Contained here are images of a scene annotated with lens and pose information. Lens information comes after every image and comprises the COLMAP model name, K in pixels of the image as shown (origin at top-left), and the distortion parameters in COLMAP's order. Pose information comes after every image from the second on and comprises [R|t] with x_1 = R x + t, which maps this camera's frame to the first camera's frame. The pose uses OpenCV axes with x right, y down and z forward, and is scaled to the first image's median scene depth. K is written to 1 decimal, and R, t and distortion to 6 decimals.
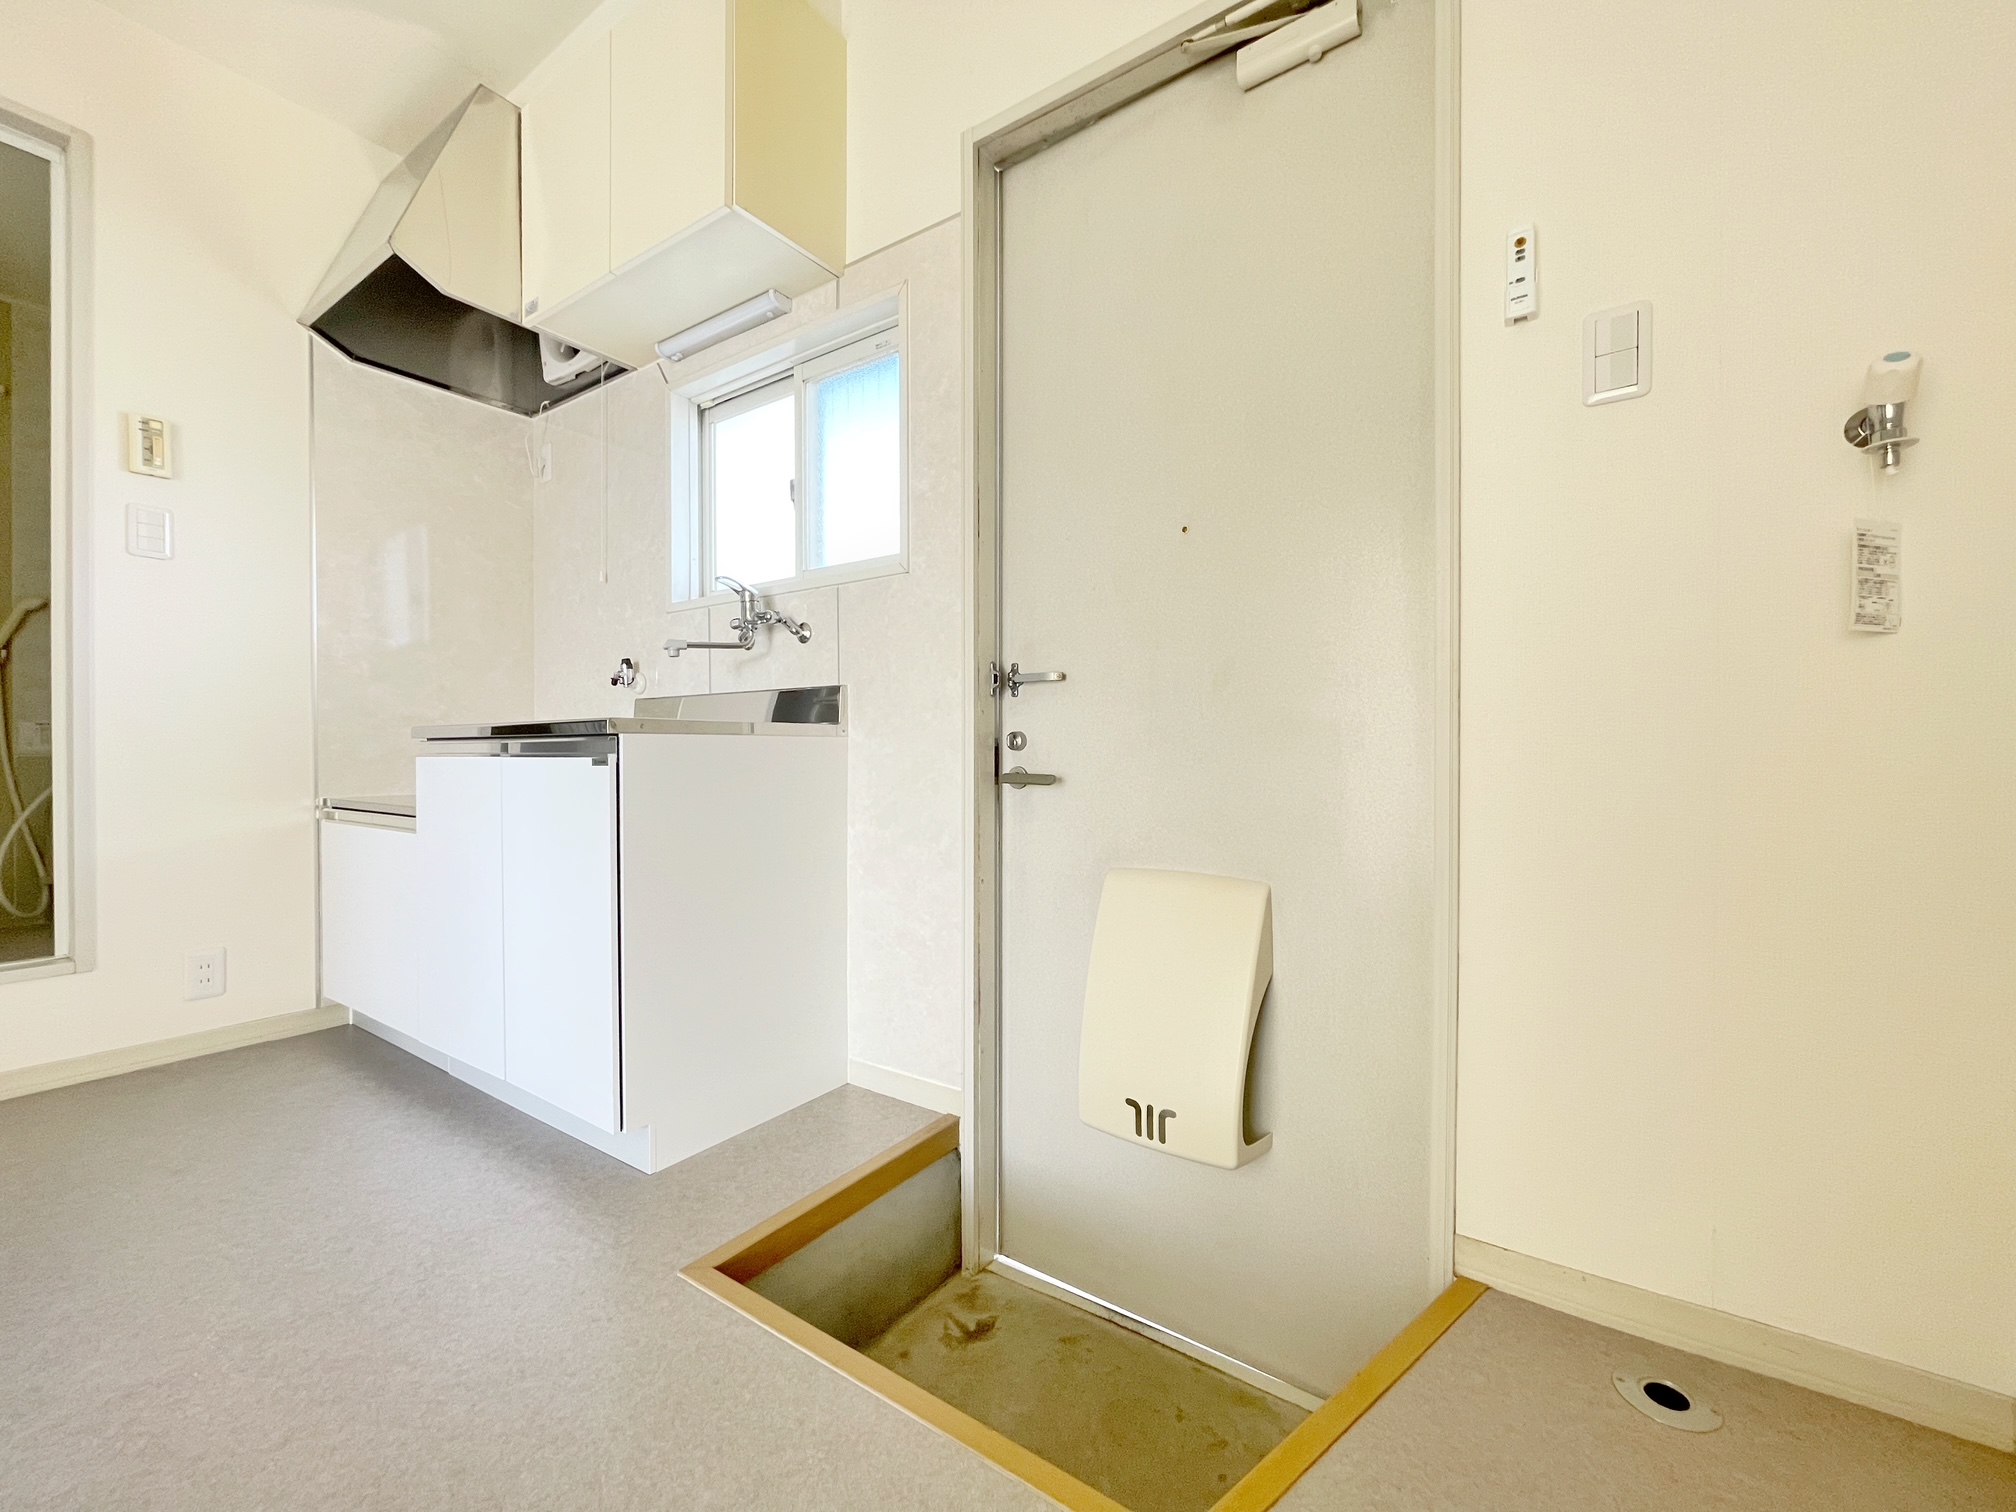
lens RADIAL K [[815.7, 0, 1011.5], [0, 815.7, 757.1], [0, 0, 1]] dist [-0.001695, 0.000714]
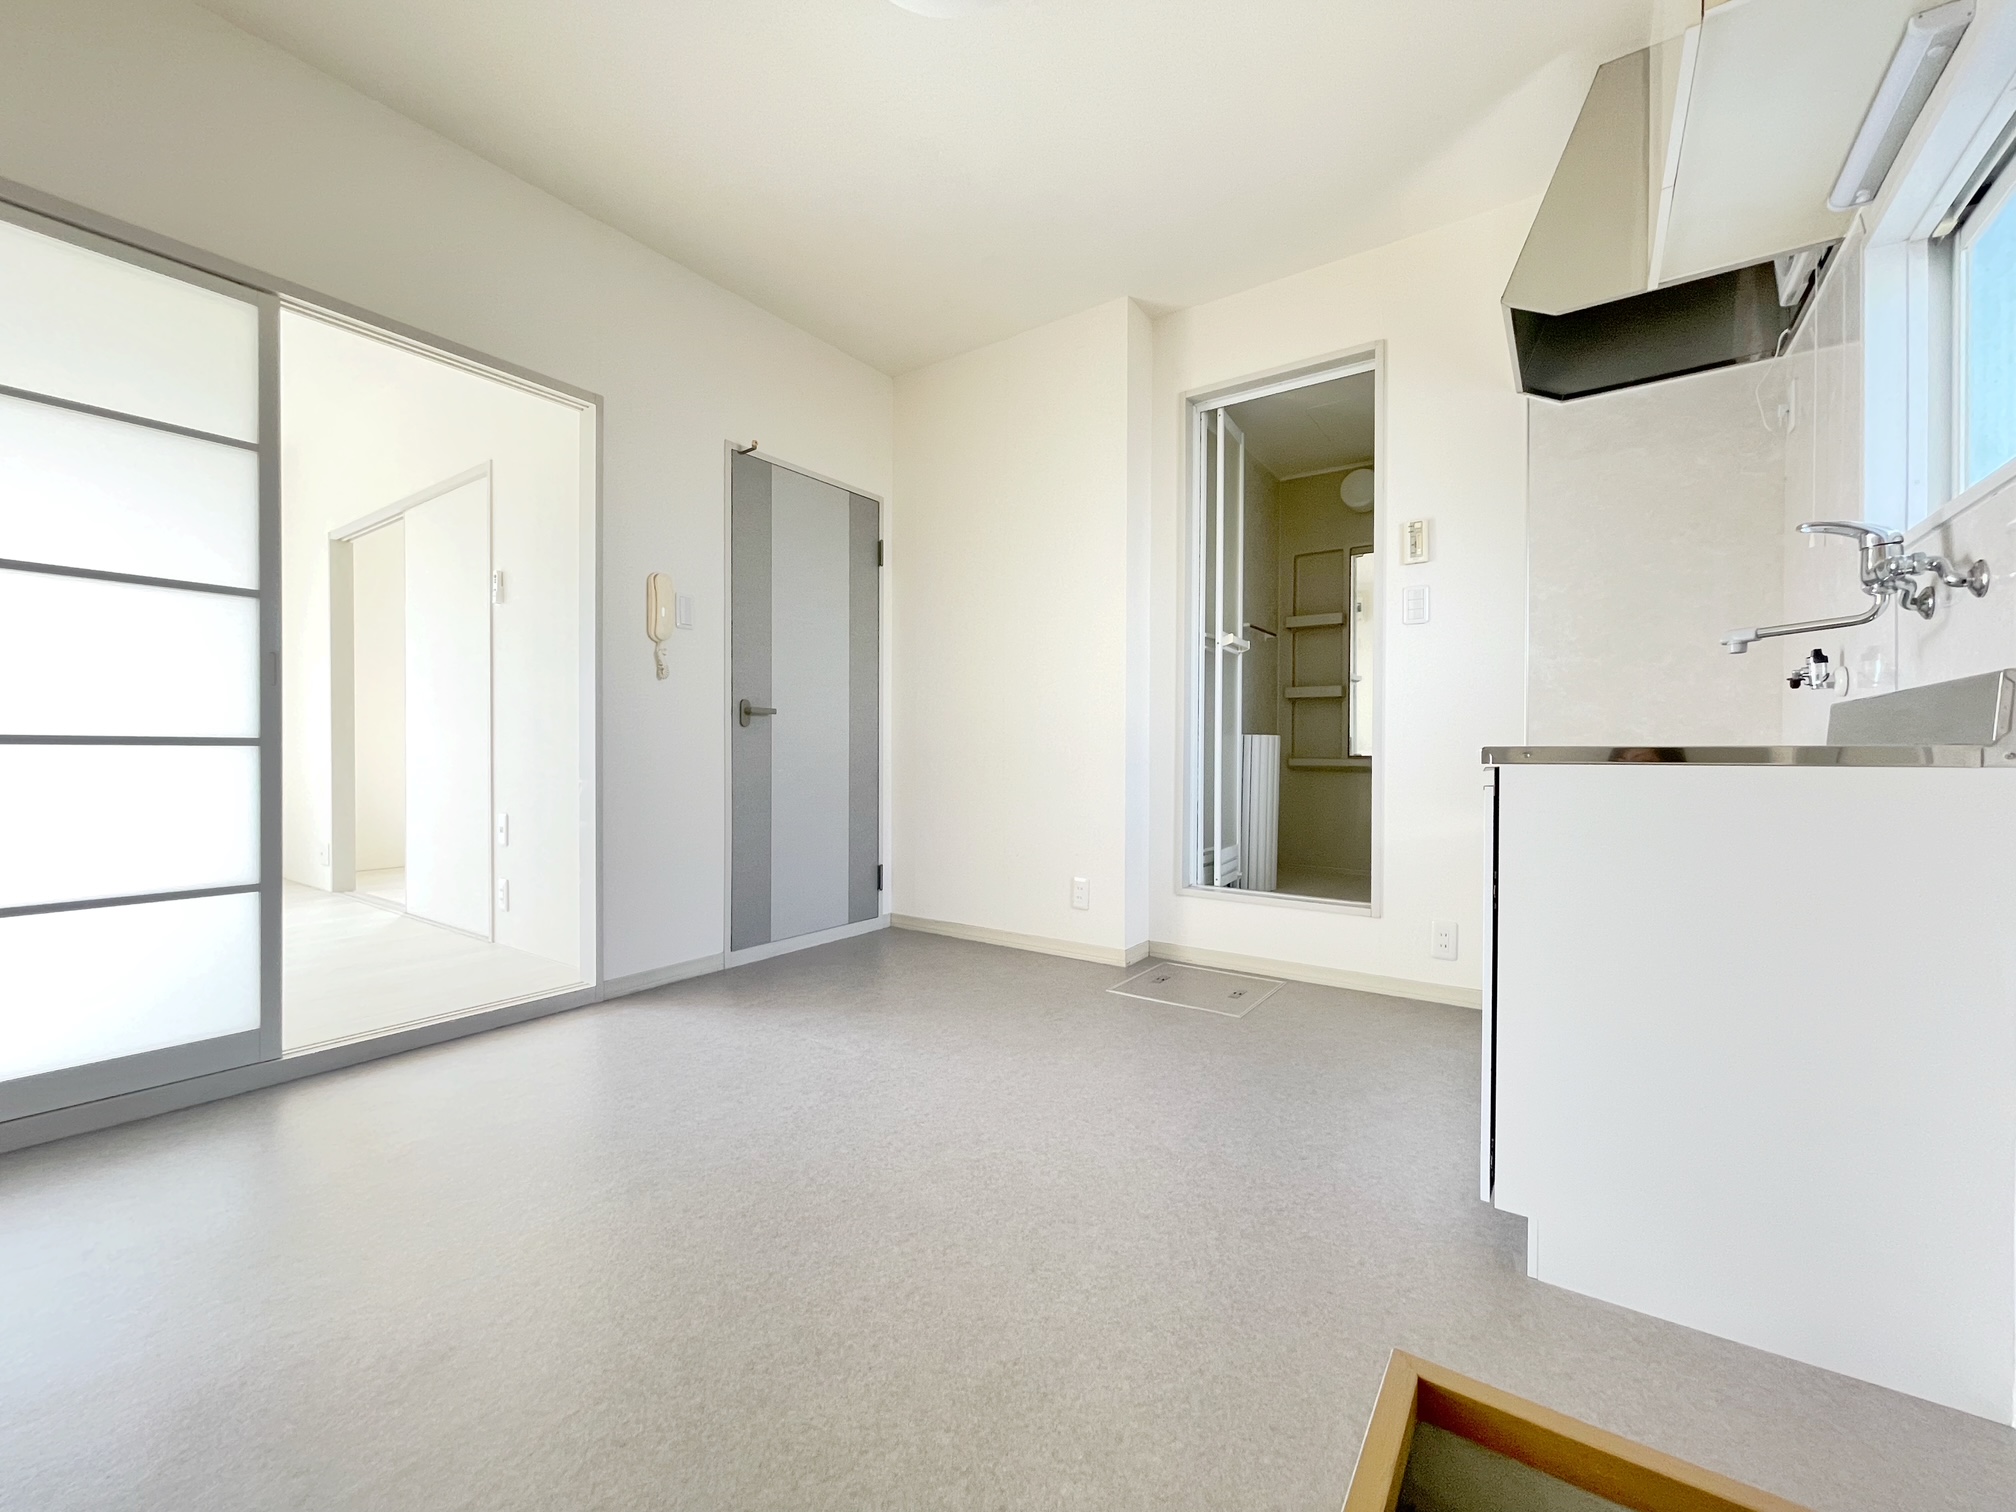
lens RADIAL K [[815.7, 0, 1001.0], [0, 815.7, 755.5], [0, 0, 1]] dist [-0.001695, 0.000714]
pose [[-0.022843, 0.007743, -0.999709, 0.297787], [-0.012815, 0.999886, 0.008037, -0.025755], [0.999657, 0.012995, -0.022741, 0.322177]]
